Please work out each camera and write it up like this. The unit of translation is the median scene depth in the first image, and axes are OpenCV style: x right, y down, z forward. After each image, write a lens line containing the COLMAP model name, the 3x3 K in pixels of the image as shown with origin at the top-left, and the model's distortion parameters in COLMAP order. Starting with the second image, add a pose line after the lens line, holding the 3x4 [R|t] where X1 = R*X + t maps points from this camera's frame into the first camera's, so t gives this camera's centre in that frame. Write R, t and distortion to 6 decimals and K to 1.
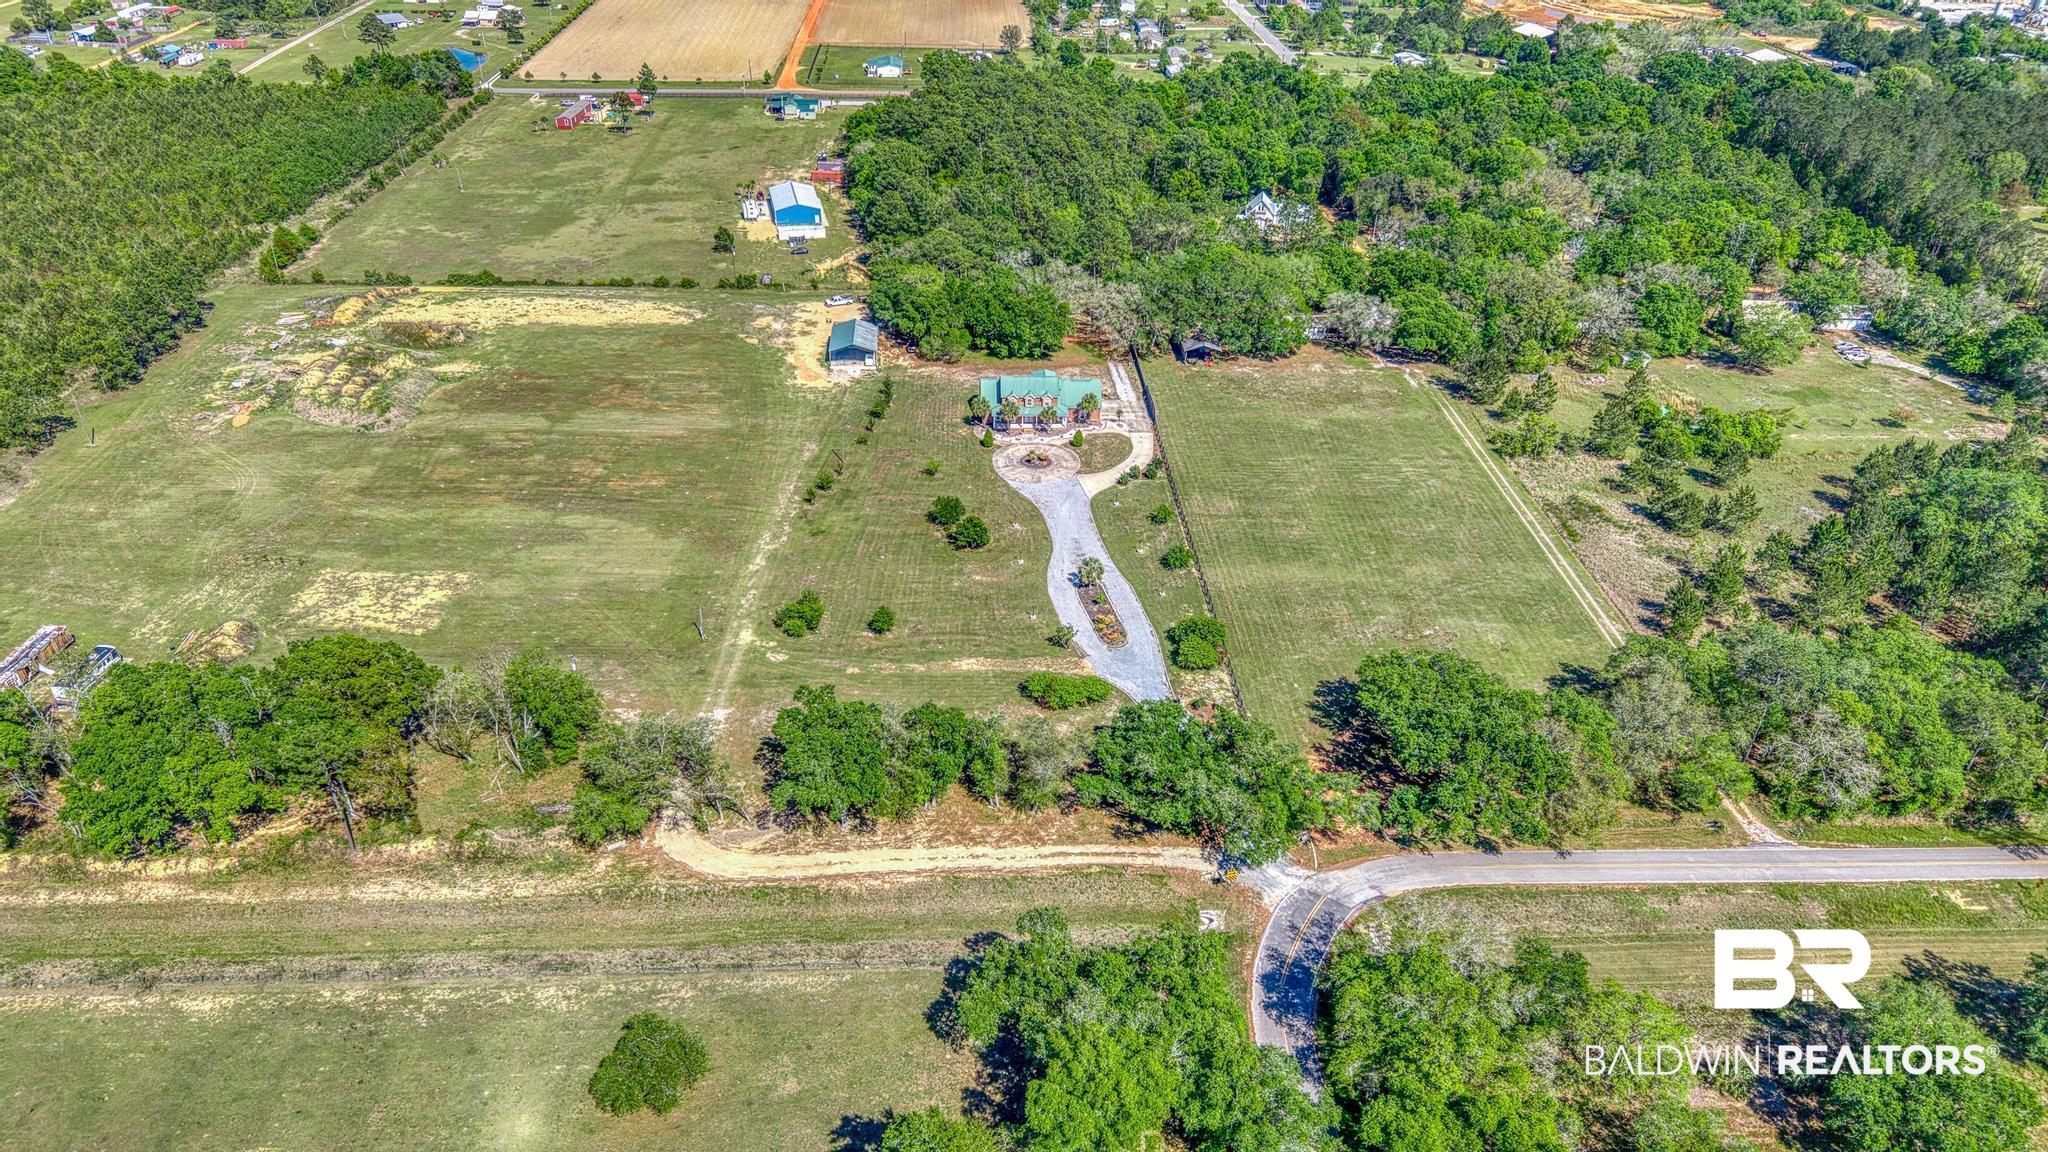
lens RADIAL K [[1379.1, 0, 1050.1], [0, 1379.1, 572.7], [0, 0, 1]] dist [0.028625, -0.043065]
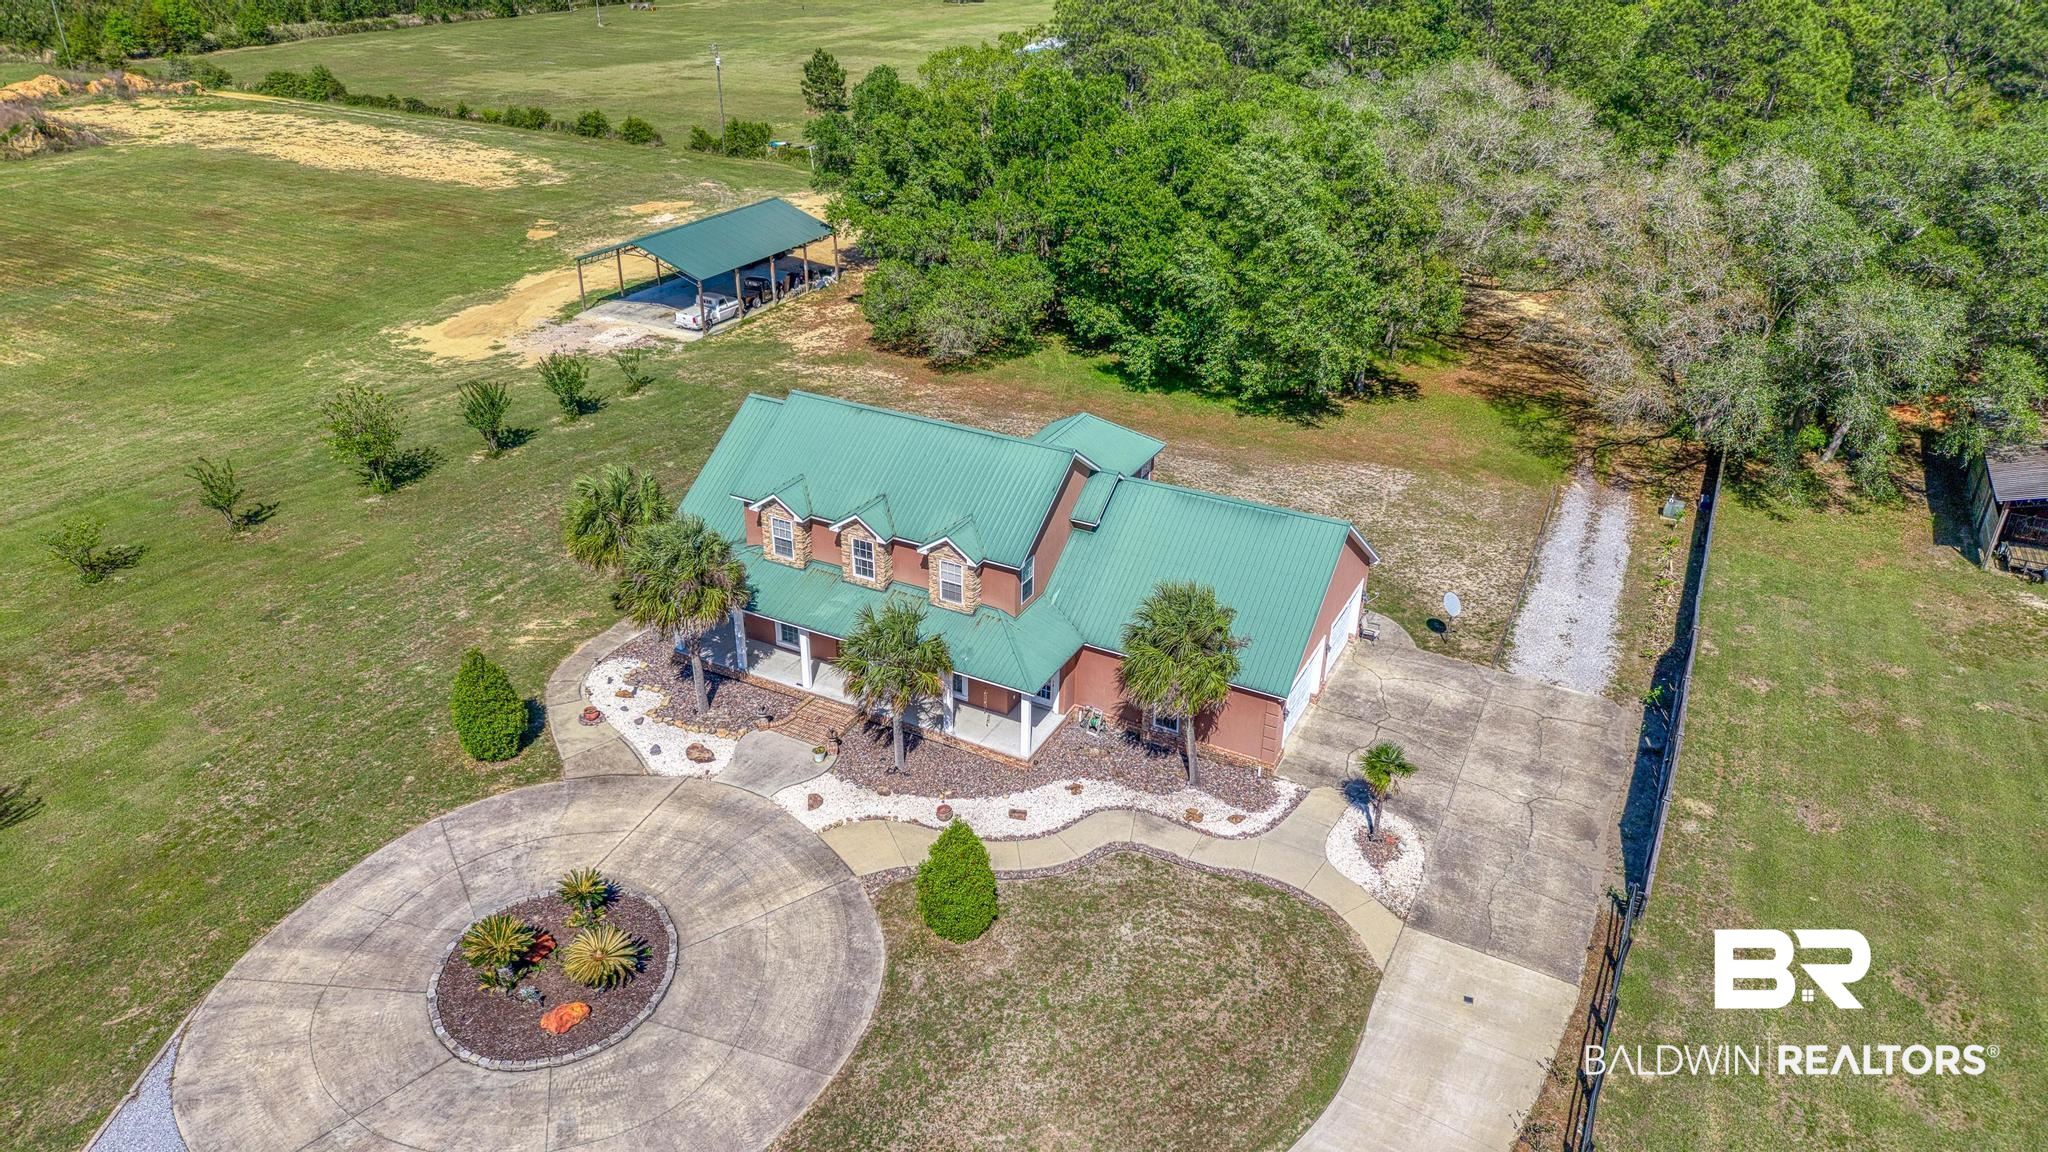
lens RADIAL K [[1379.1, 0, 1050.1], [0, 1379.1, 572.7], [0, 0, 1]] dist [0.028625, -0.043065]
pose [[0.858054, 0.220259, -0.463927, 0.083837], [-0.264050, 0.964021, -0.030682, -0.121270], [0.440478, 0.148827, 0.885342, 0.849484]]
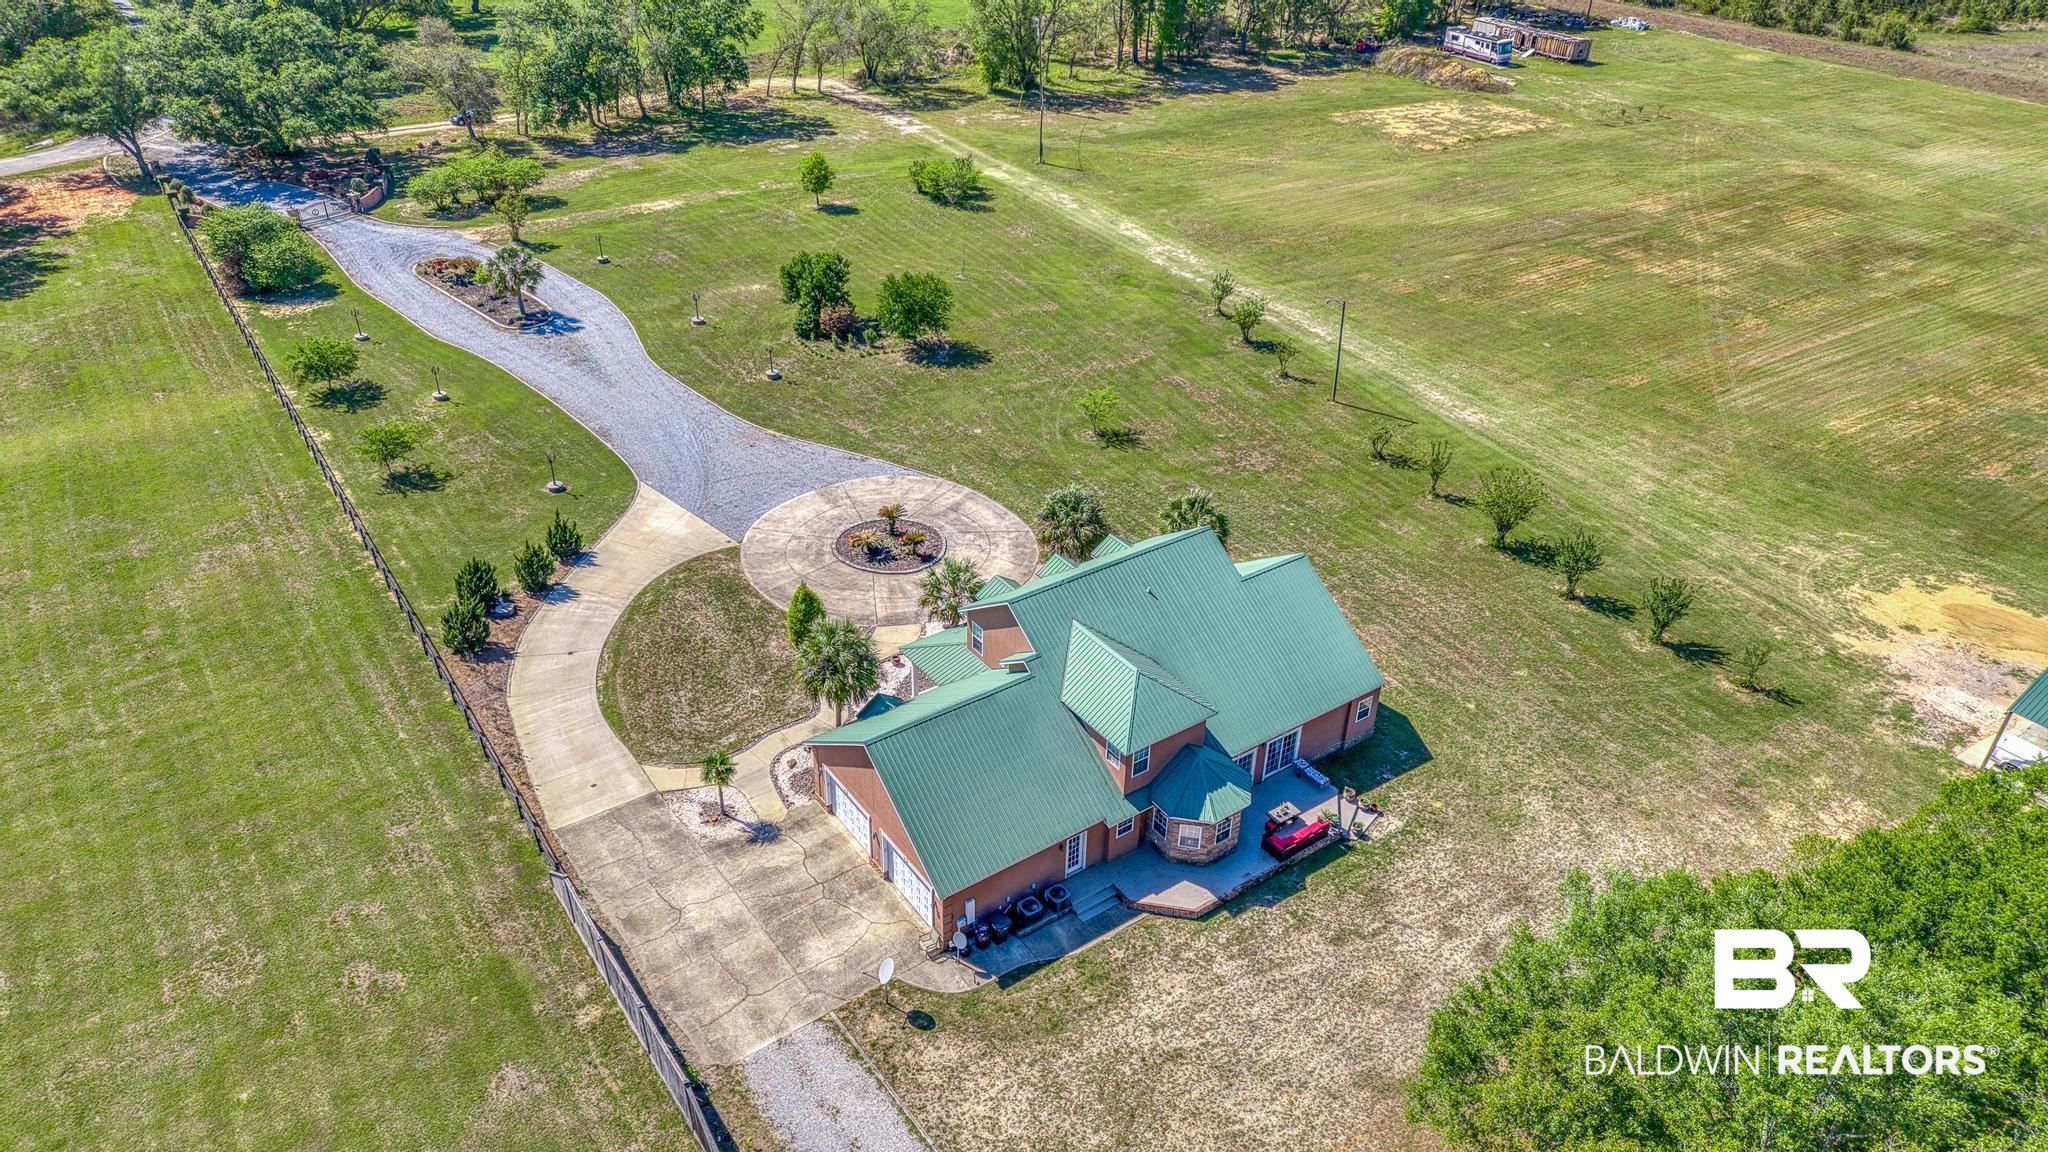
lens RADIAL K [[1379.1, 0, 1050.1], [0, 1379.1, 572.7], [0, 0, 1]] dist [0.028625, -0.043065]
pose [[-0.850503, 0.244176, -0.465857, 0.100344], [-0.311734, 0.479370, 0.820382, -0.331234], [0.423636, 0.842960, -0.331588, 1.074101]]
